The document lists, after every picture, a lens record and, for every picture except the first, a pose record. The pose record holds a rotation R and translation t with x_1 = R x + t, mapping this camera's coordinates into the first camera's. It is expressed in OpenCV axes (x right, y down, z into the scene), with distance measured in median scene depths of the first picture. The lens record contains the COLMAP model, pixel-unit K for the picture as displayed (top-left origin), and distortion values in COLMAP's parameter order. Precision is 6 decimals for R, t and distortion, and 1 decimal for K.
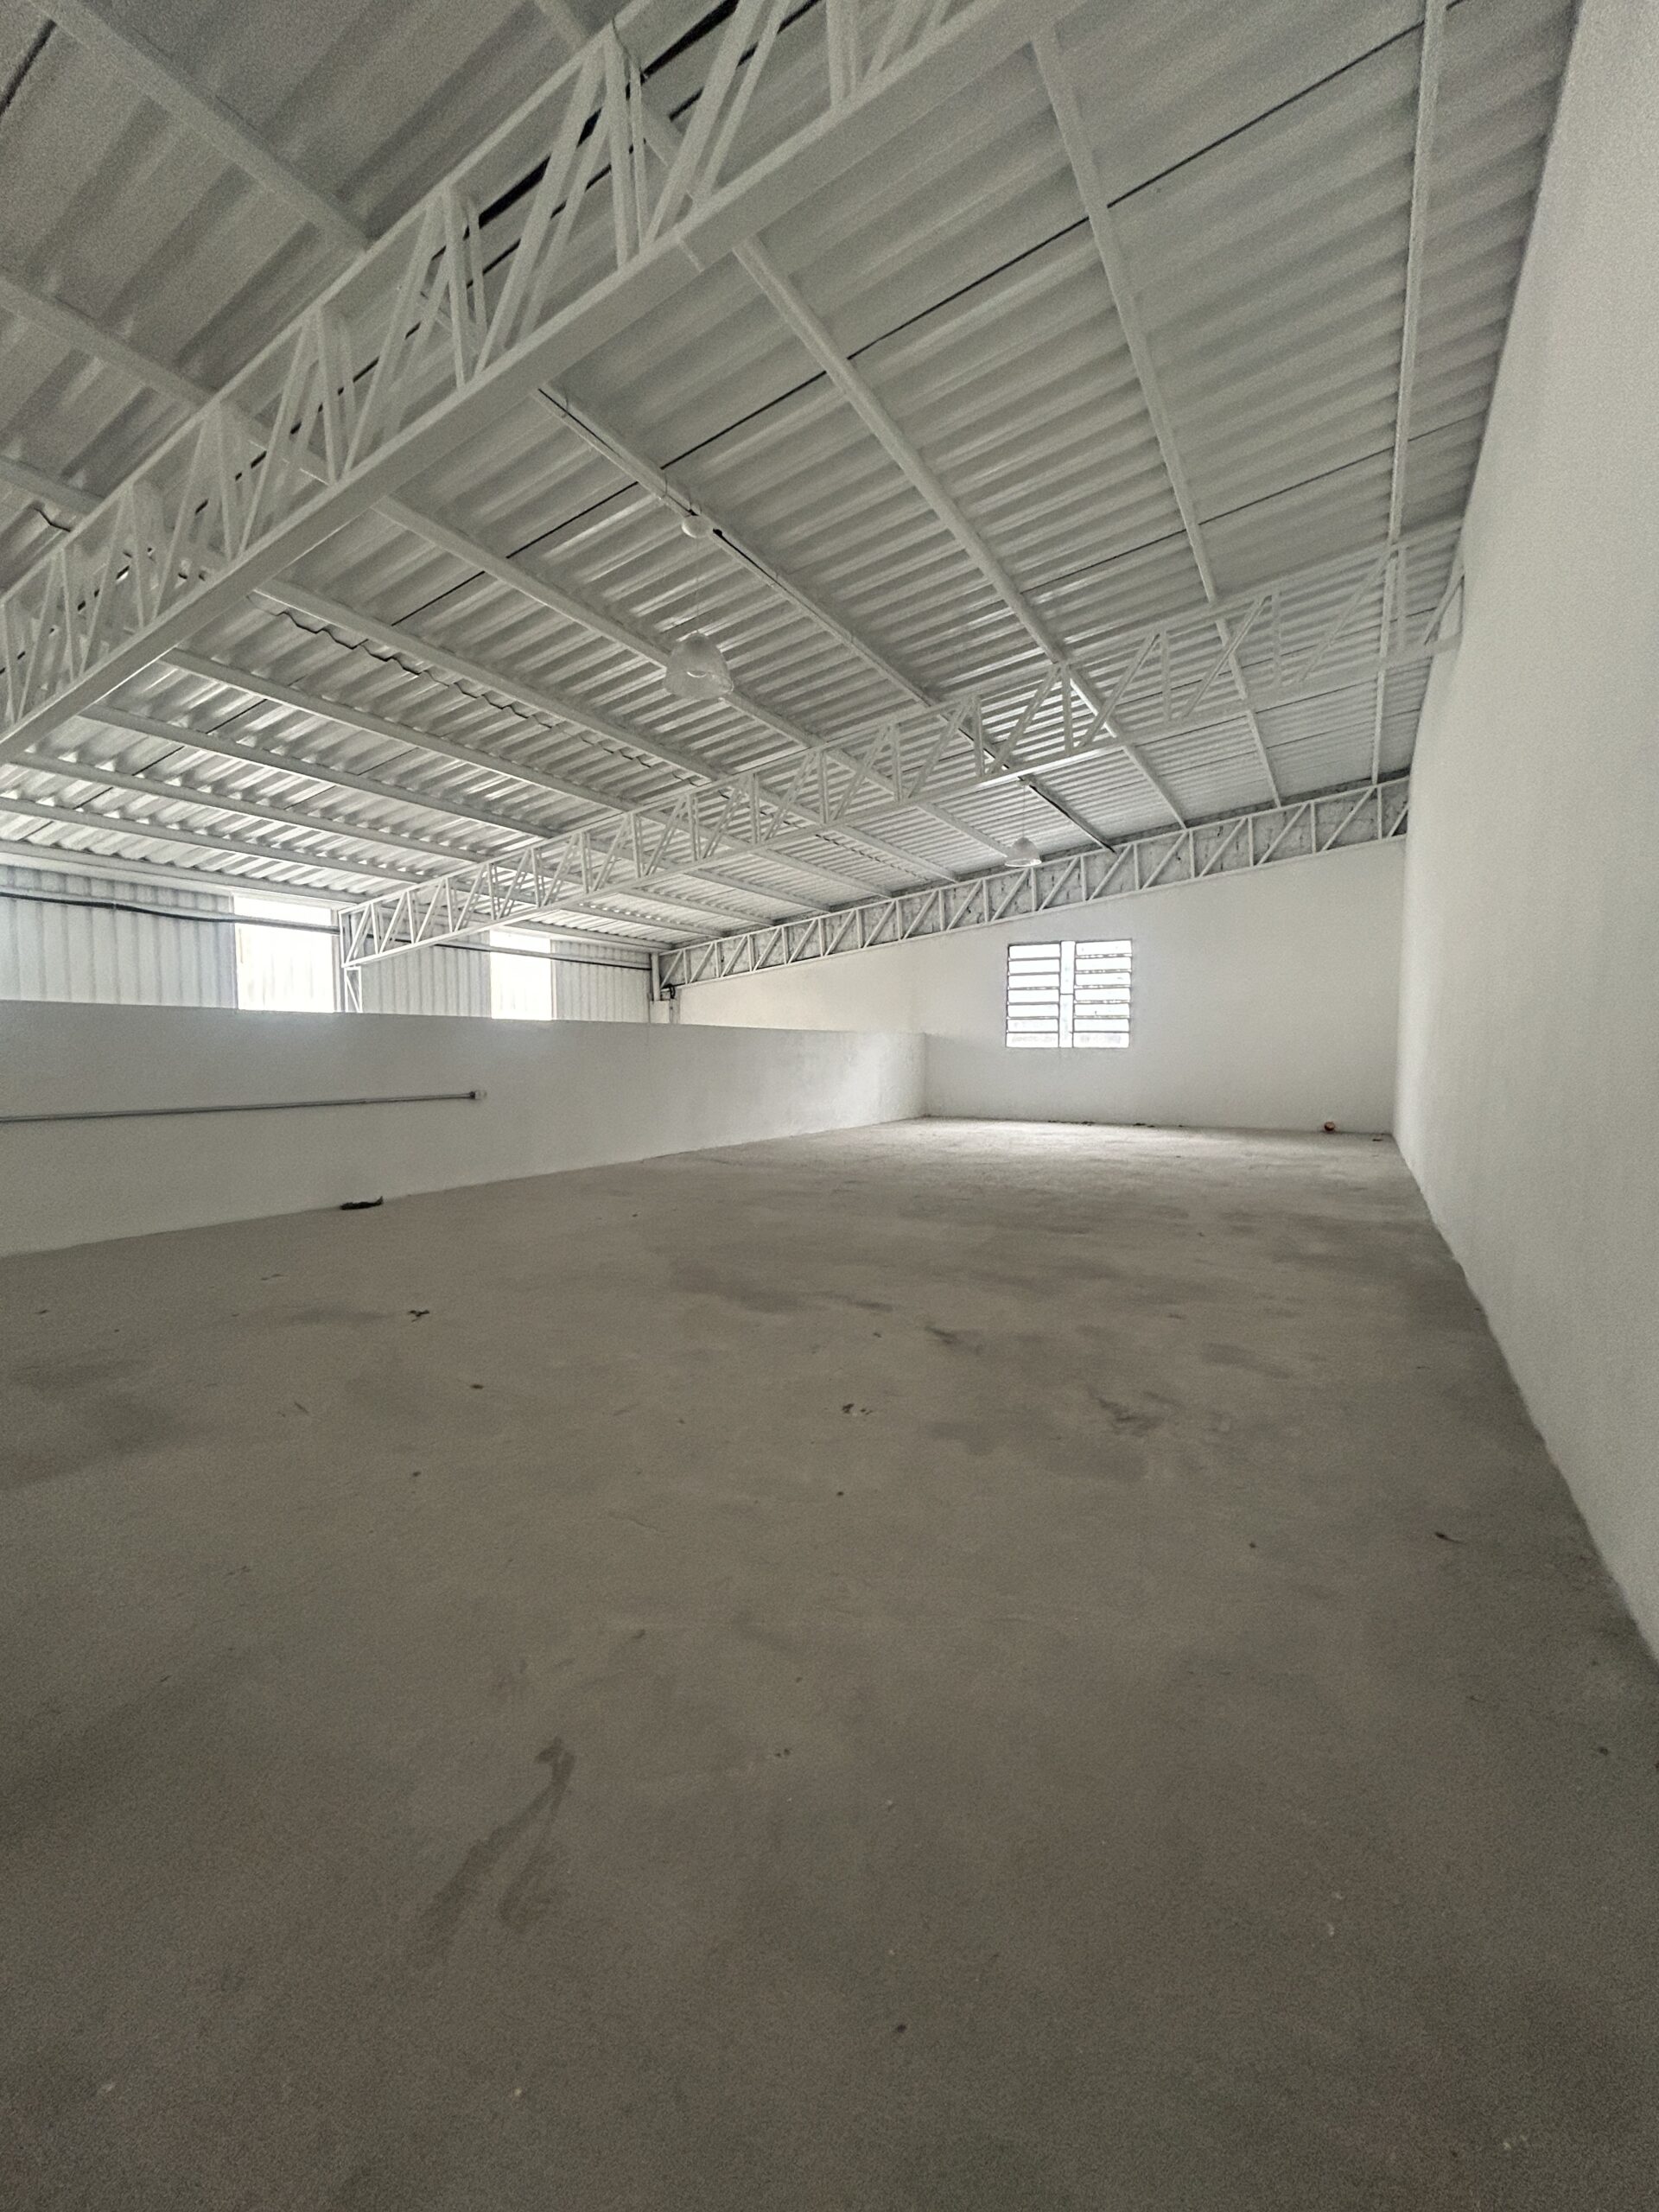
lens RADIAL K [[887.7, 0, 827.9], [0, 887.7, 1107.3], [0, 0, 1]] dist [-0.002379, 0.000080]
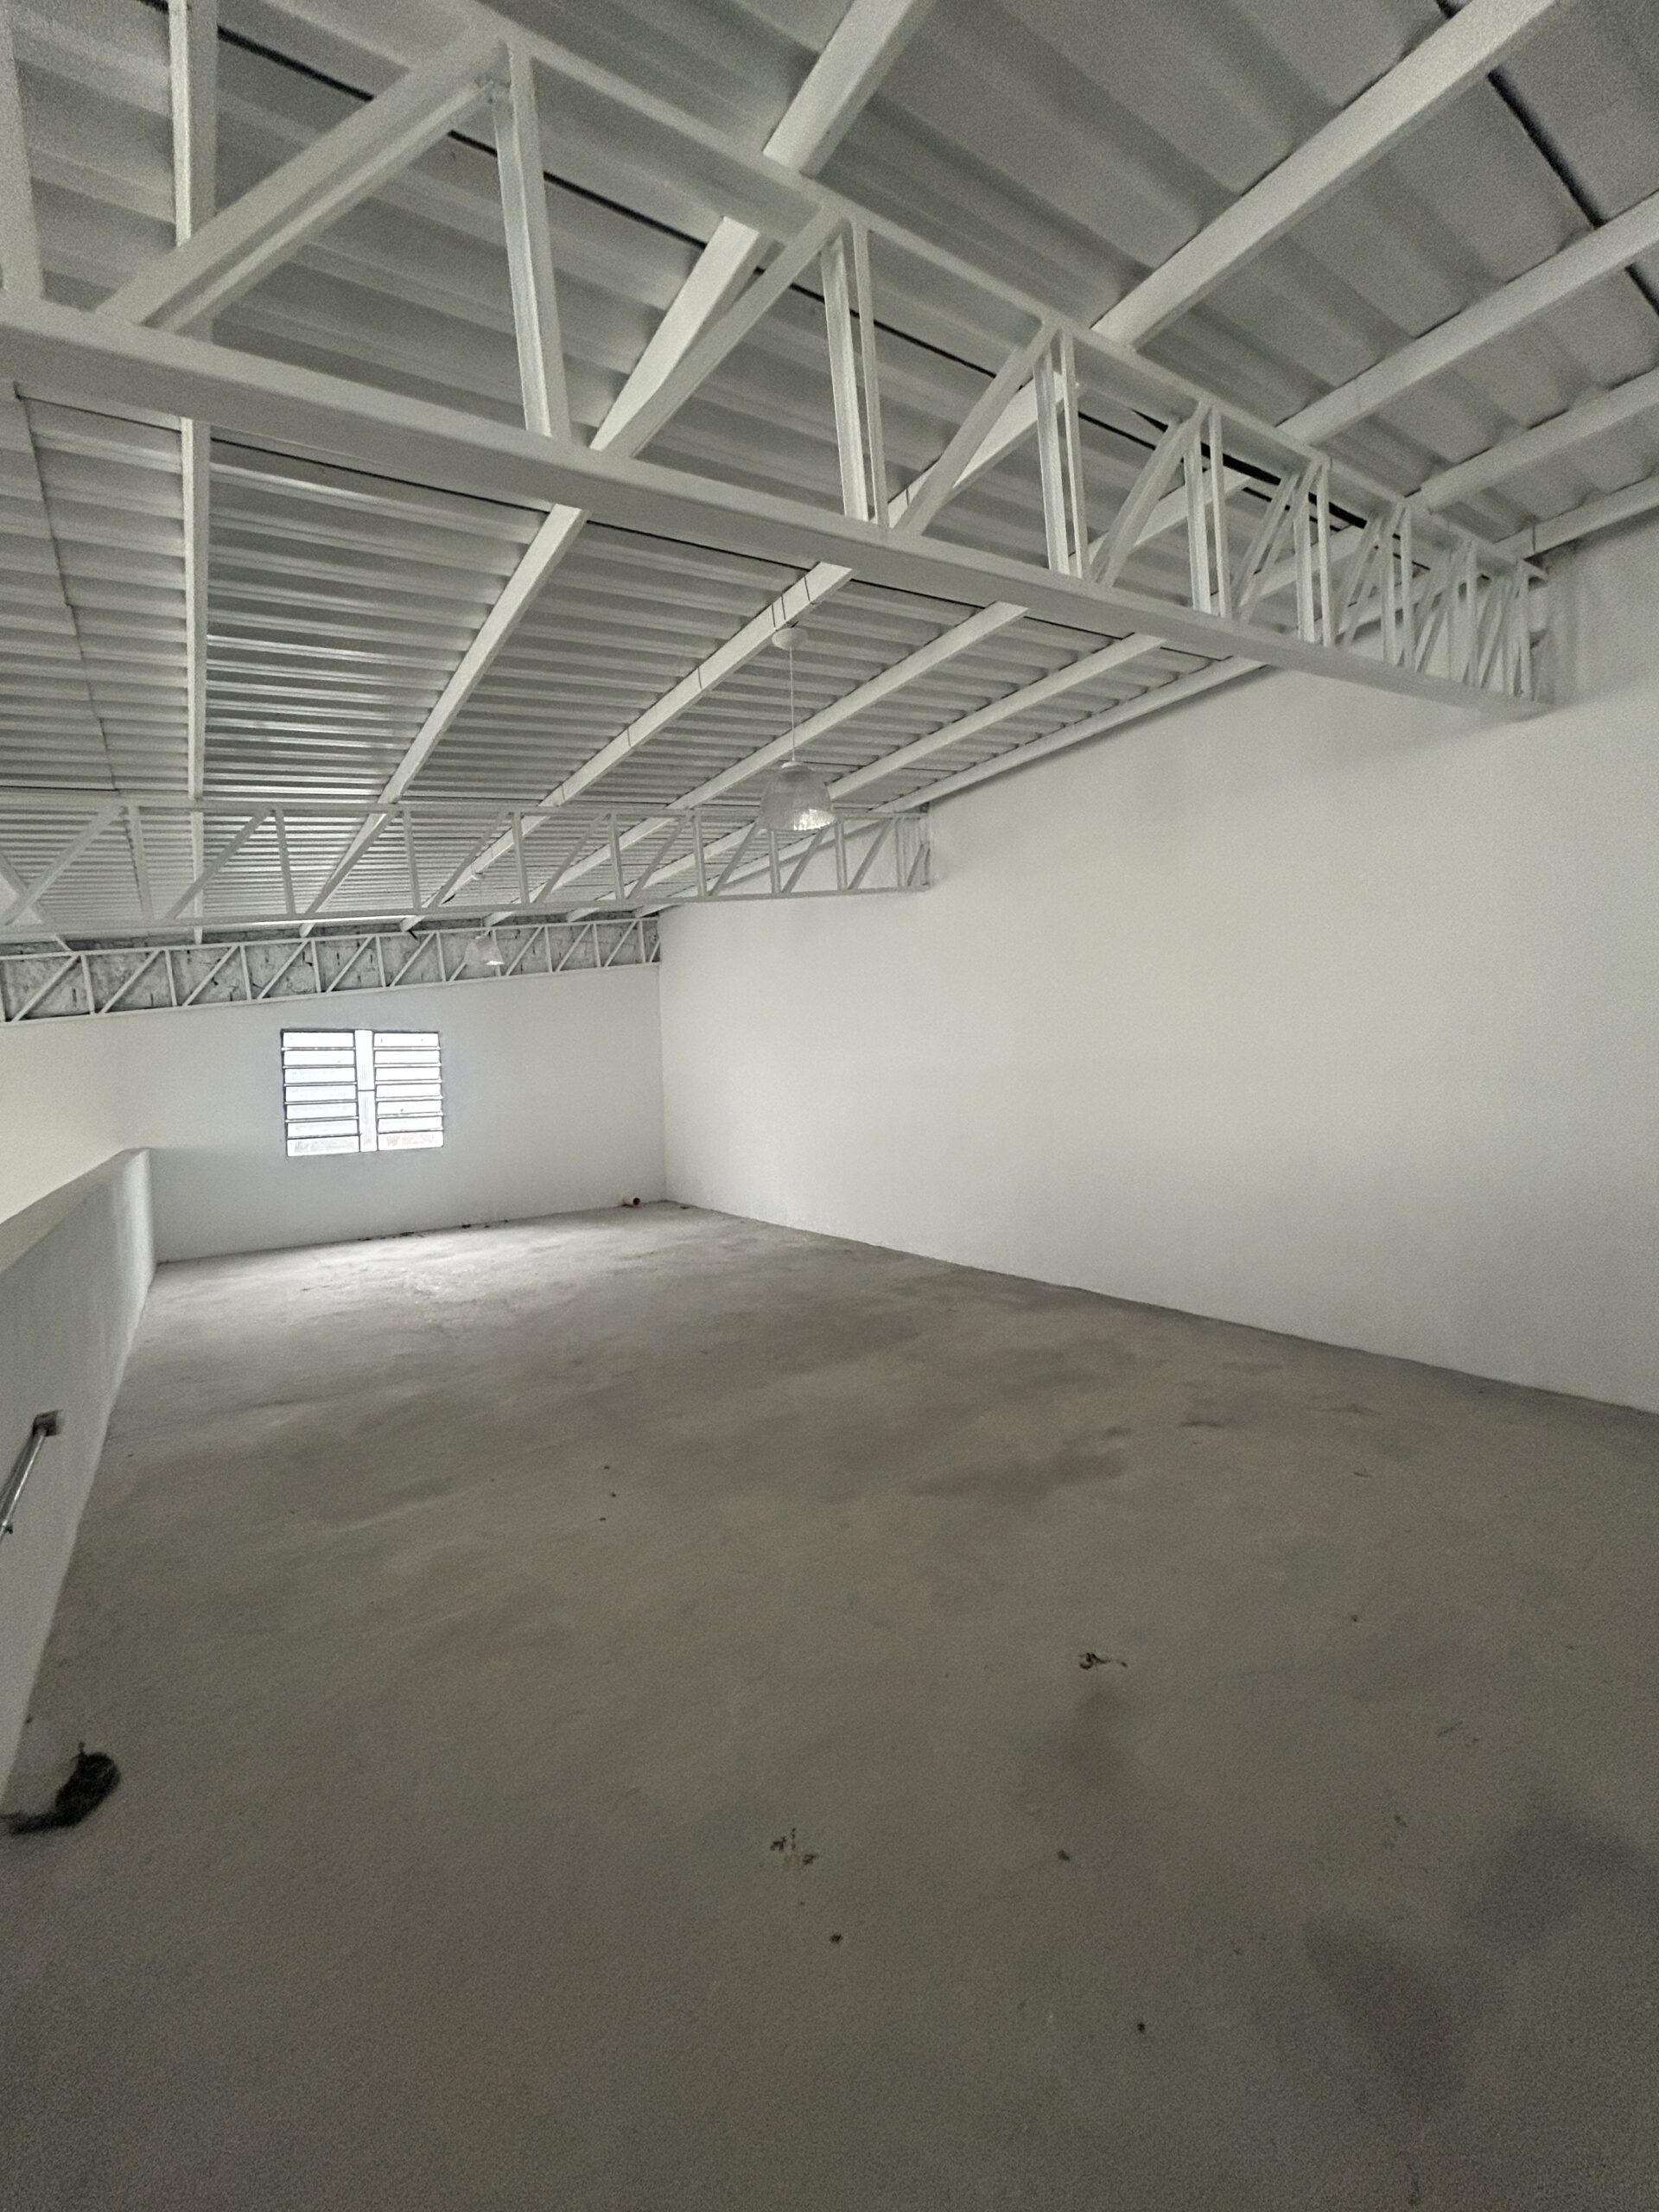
lens RADIAL K [[887.7, 0, 823.1], [0, 887.7, 1107.4], [0, 0, 1]] dist [-0.002379, 0.000080]
pose [[0.412469, -0.046417, 0.909788, -0.338895], [0.096884, 0.995272, 0.006855, -0.074035], [-0.905805, 0.085316, 0.415016, 0.235569]]
